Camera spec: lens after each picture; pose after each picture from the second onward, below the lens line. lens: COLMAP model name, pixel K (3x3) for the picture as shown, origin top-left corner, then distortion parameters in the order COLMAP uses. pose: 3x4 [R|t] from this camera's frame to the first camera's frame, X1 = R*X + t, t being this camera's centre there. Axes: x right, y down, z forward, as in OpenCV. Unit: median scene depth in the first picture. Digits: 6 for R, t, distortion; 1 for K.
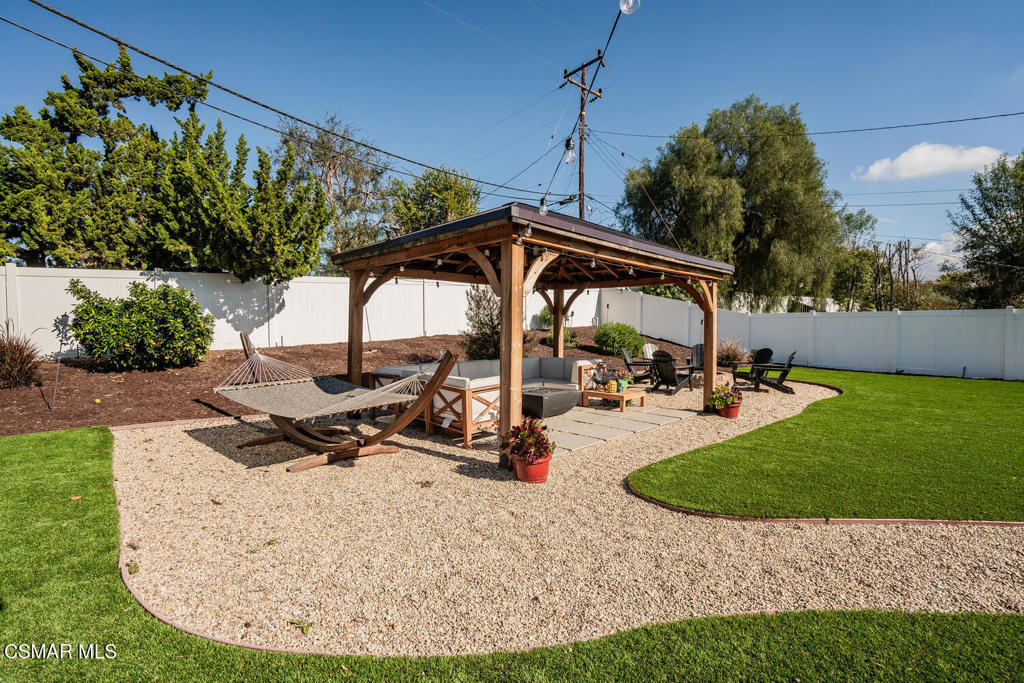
lens RADIAL K [[471.8, 0, 539.1], [0, 471.8, 337.3], [0, 0, 1]] dist [0.000615, 0.000091]
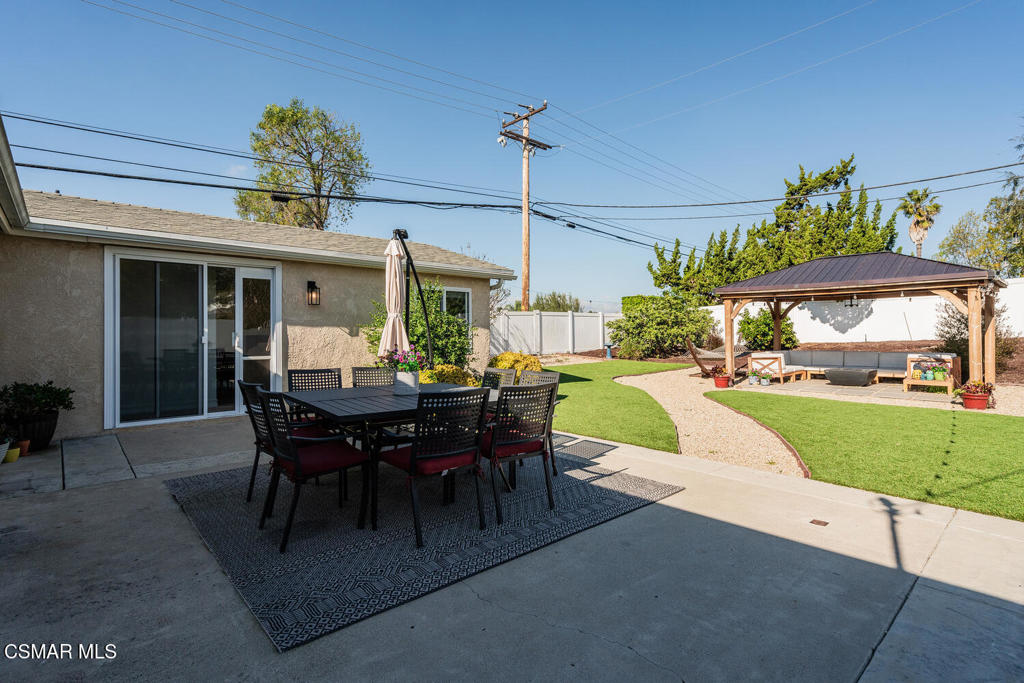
lens RADIAL K [[497.3, 0, 513.2], [0, 497.3, 337.5], [0, 0, 1]] dist [0.004270, 0.000395]
pose [[-0.040144, -0.006329, -0.999174, 1.331775], [-0.009613, 0.999936, -0.005948, 0.035247], [0.999148, 0.009366, -0.040202, 0.032679]]
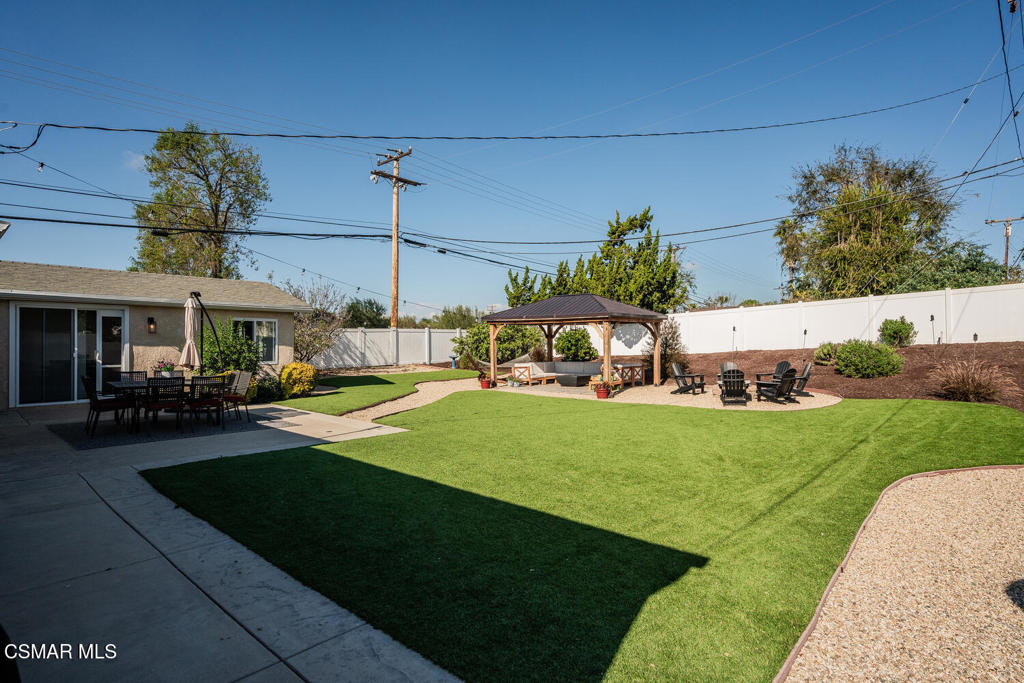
lens RADIAL K [[521.5, 0, 512.6], [0, 521.5, 347.1], [0, 0, 1]] dist [-0.034448, 0.021622]
pose [[0.069459, -0.007359, -0.997558, 1.928125], [-0.012967, 0.999882, -0.008280, 0.016159], [0.997501, 0.013510, 0.069356, 0.515114]]
